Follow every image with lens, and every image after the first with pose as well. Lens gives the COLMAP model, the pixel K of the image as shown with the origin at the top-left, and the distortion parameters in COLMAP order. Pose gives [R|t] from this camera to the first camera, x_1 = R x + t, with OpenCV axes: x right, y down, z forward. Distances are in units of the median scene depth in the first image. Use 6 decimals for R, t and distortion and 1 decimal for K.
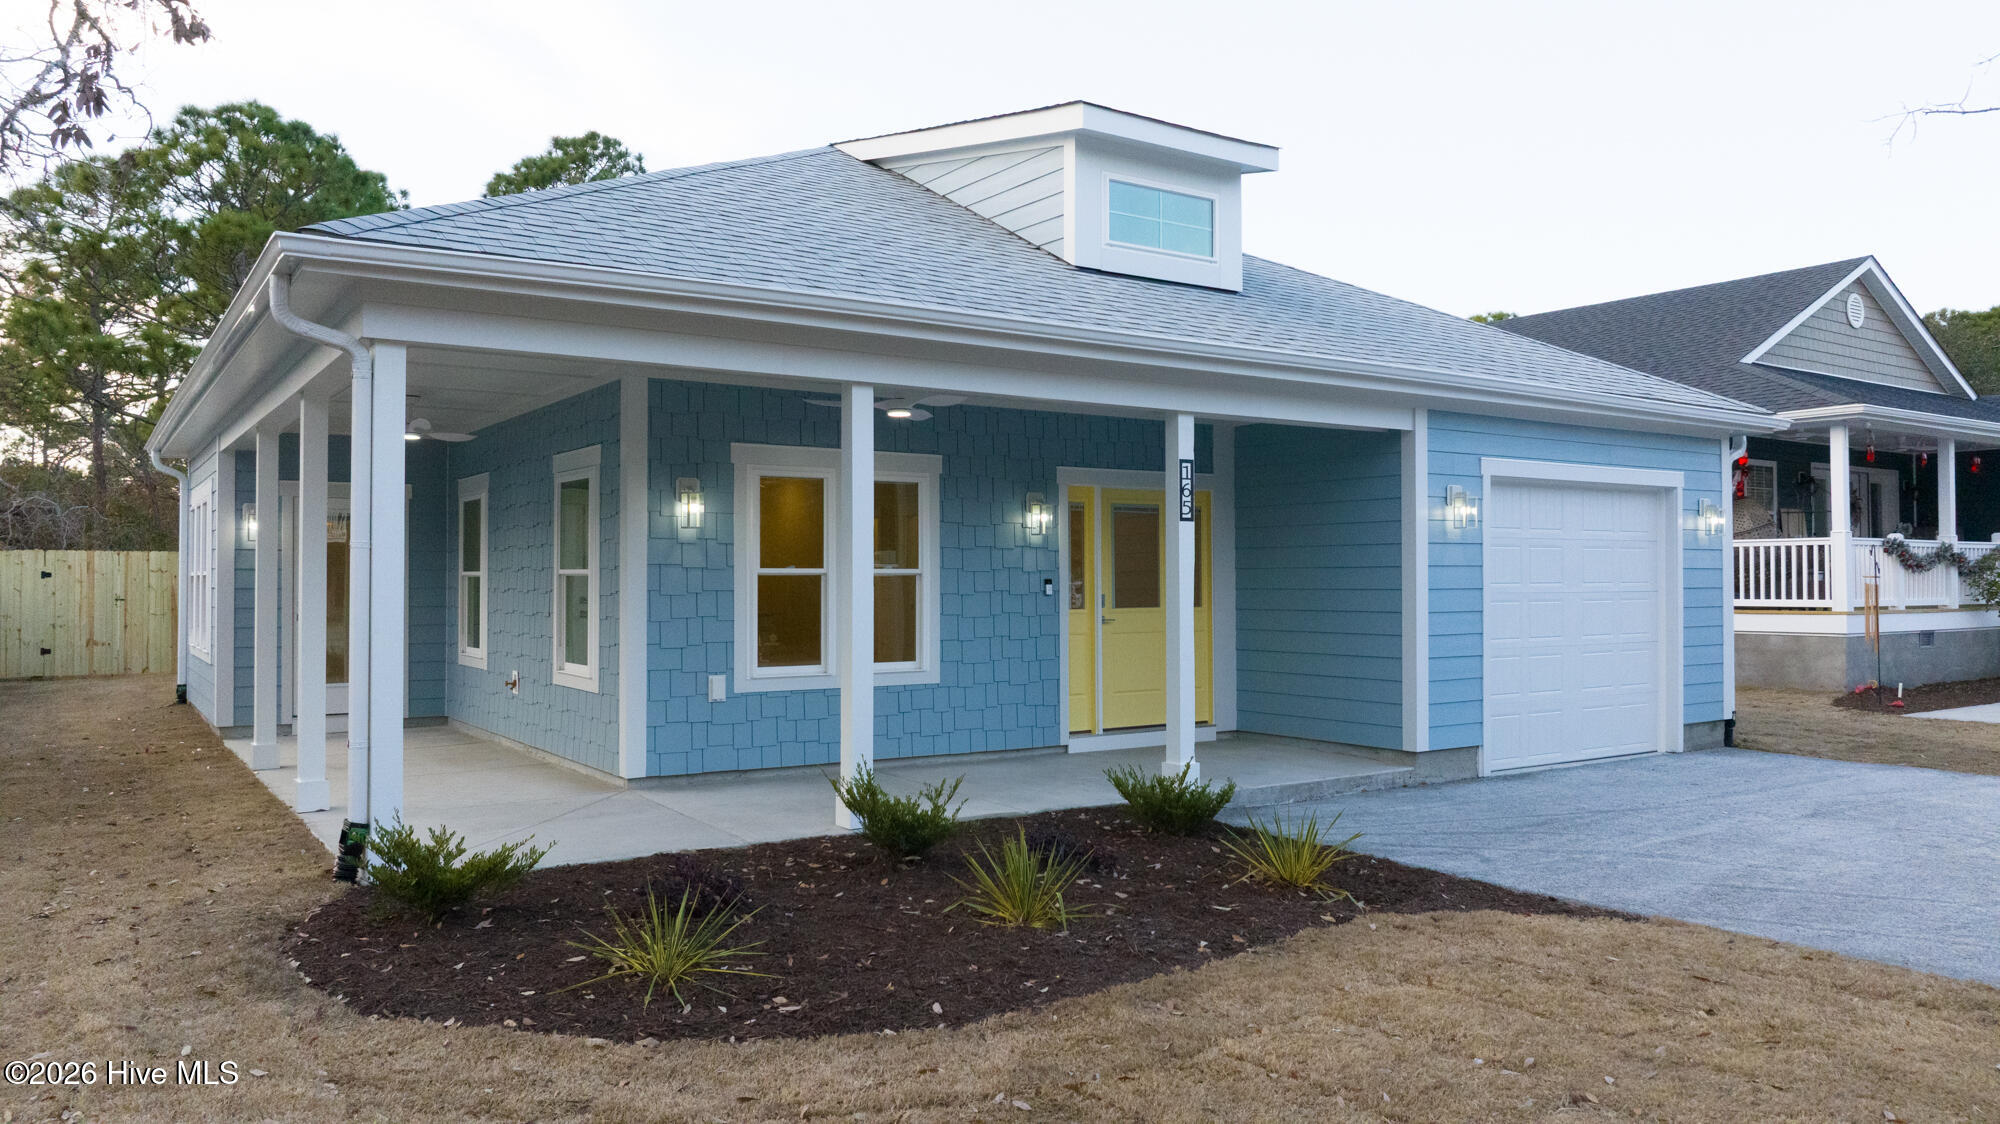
lens RADIAL K [[1412.0, 0, 1041.3], [0, 1412.0, 563.1], [0, 0, 1]] dist [-0.011522, 0.011961]
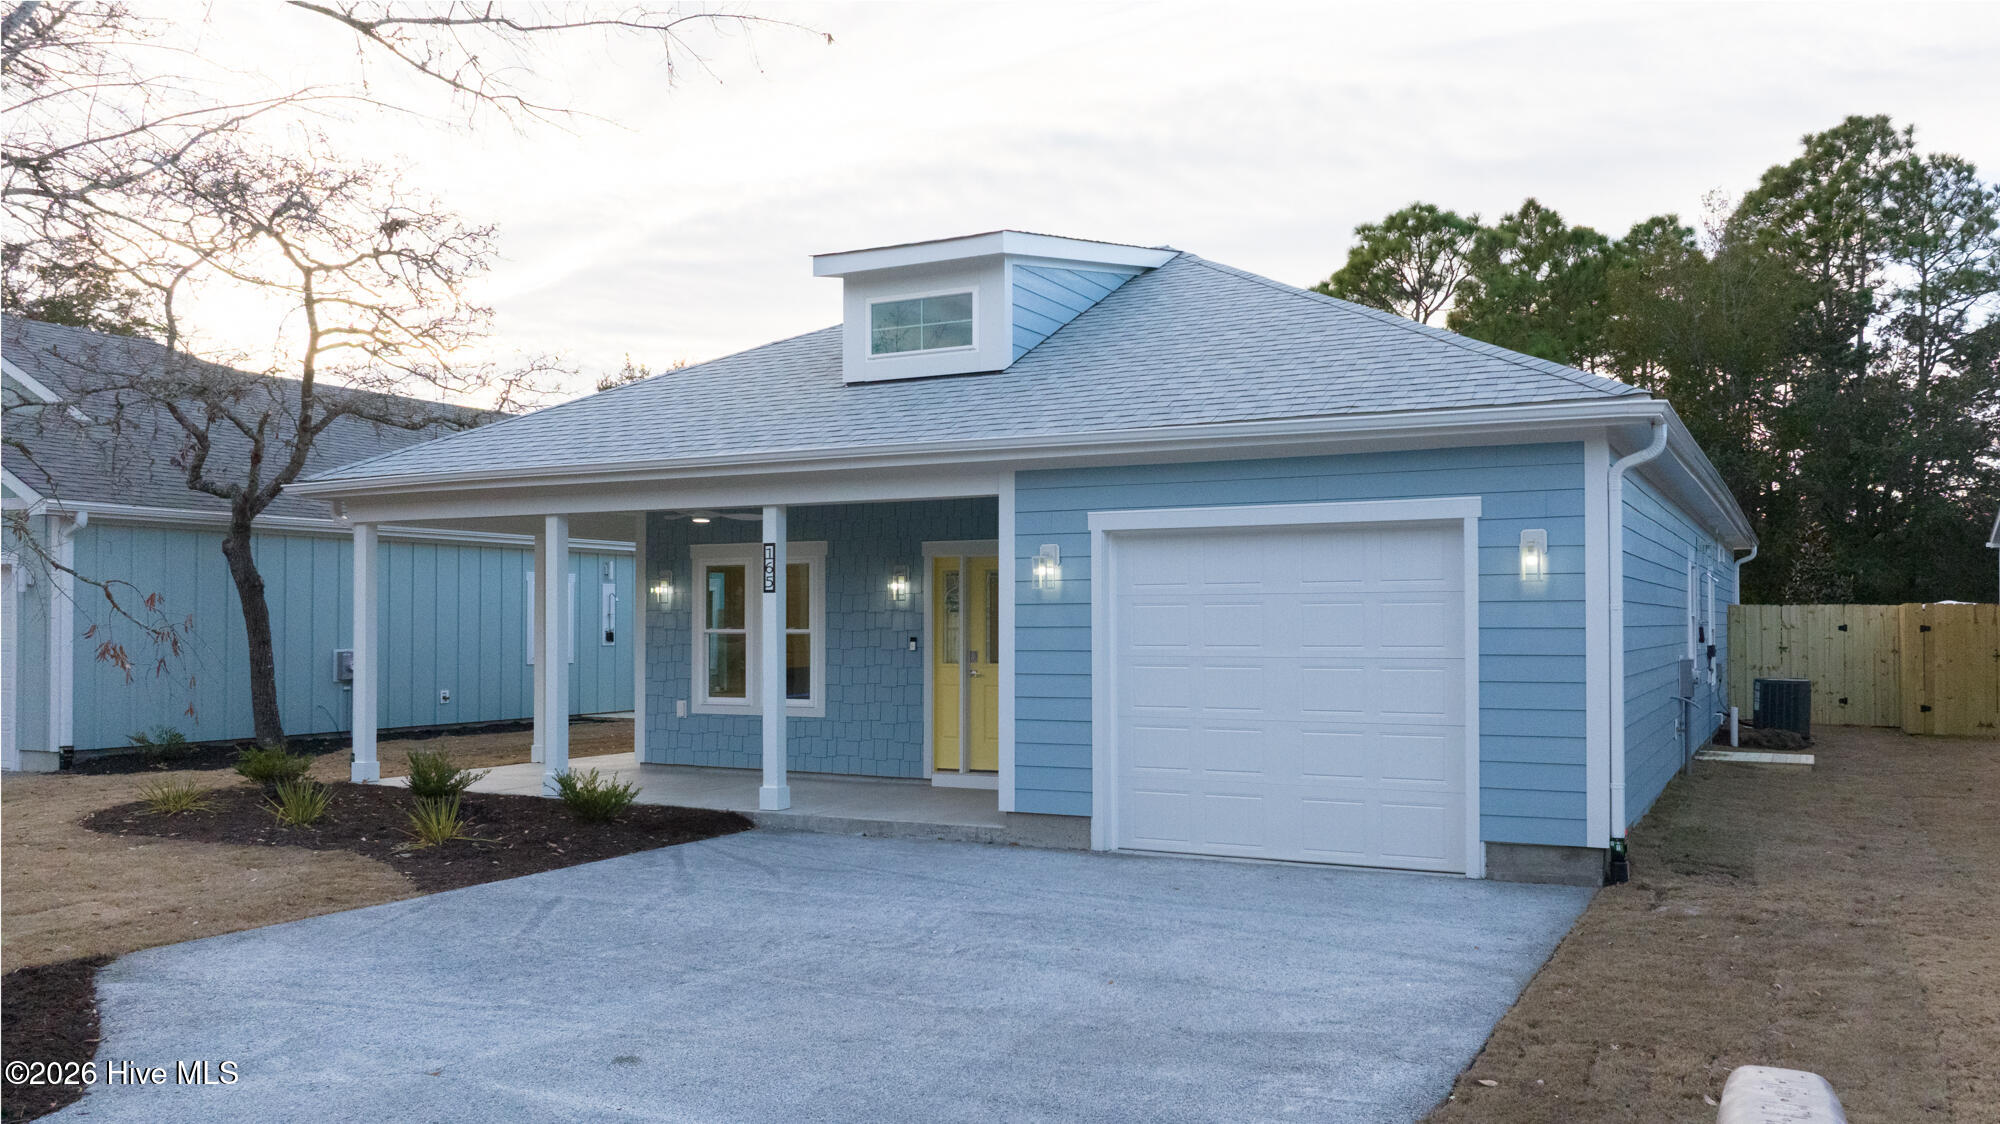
lens RADIAL K [[1548.9, 0, 1010.4], [0, 1548.9, 569.7], [0, 0, 1]] dist [-0.023873, -0.011797]
pose [[0.463567, -0.031844, -0.885489, 1.238140], [0.008539, 0.999468, -0.031472, -0.004084], [0.886021, 0.007028, 0.463592, 0.481498]]
